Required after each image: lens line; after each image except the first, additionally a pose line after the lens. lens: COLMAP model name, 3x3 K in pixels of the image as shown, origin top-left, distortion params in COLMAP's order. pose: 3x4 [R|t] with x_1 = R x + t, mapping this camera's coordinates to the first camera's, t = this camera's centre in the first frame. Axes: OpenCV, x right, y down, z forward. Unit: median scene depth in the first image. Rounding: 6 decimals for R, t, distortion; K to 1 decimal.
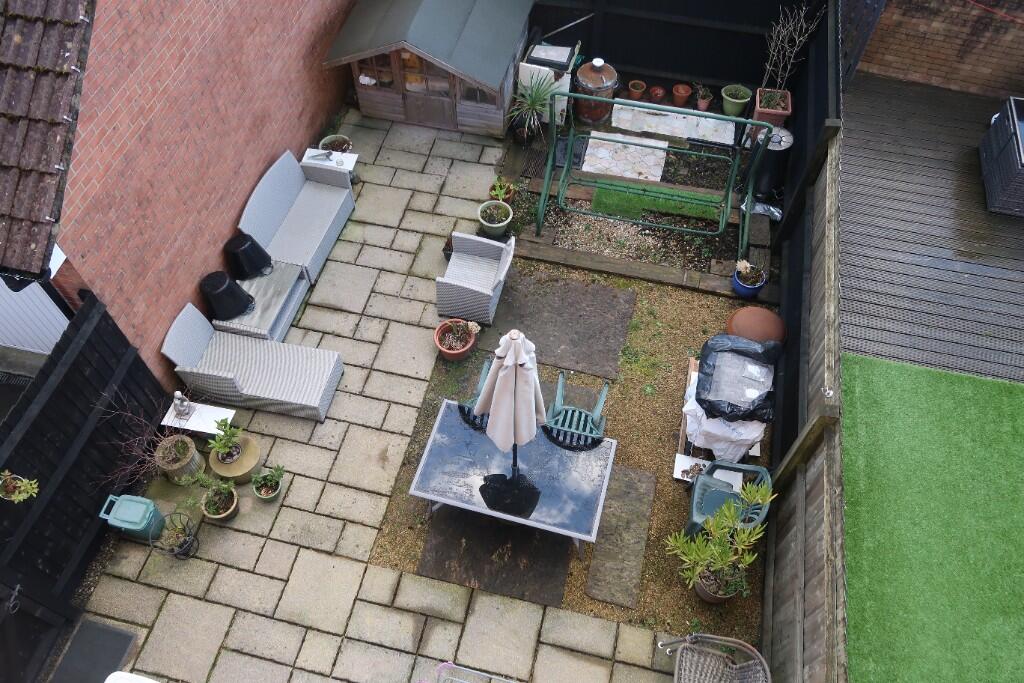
lens RADIAL K [[788.1, 0, 512.0], [0, 788.1, 341.5], [0, 0, 1]] dist [0.005852, 0.000874]
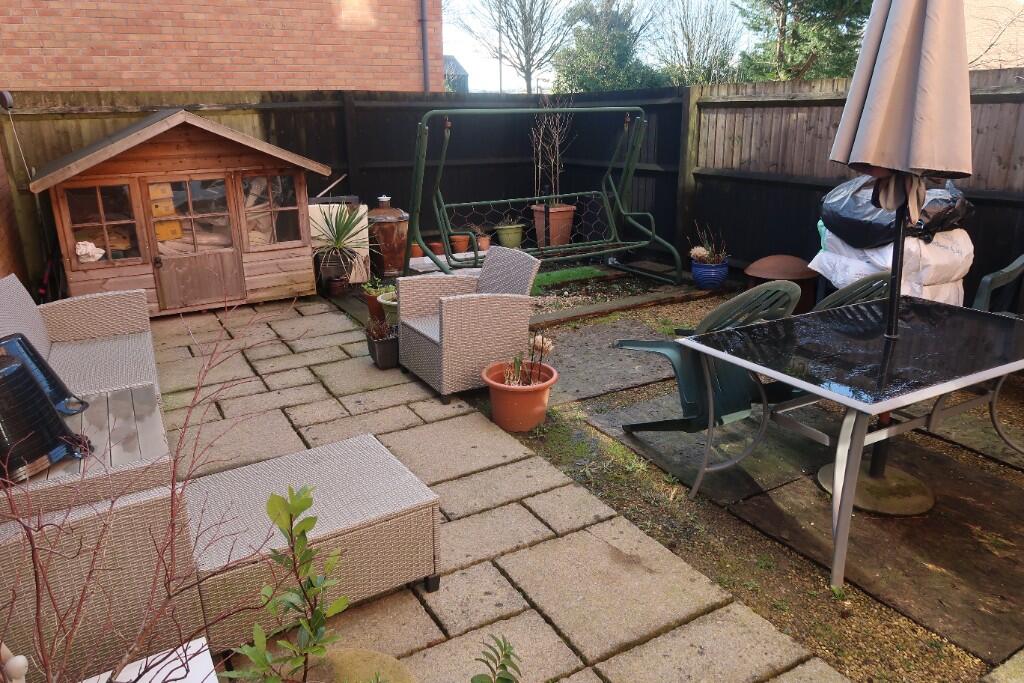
lens RADIAL K [[708.7, 0, 507.2], [0, 708.7, 338.7], [0, 0, 1]] dist [-0.020102, 0.010191]
pose [[0.724028, -0.213418, 0.655924, -0.344644], [0.578801, 0.705231, -0.409437, 0.148725], [-0.375197, 0.676093, 0.634134, 0.601325]]
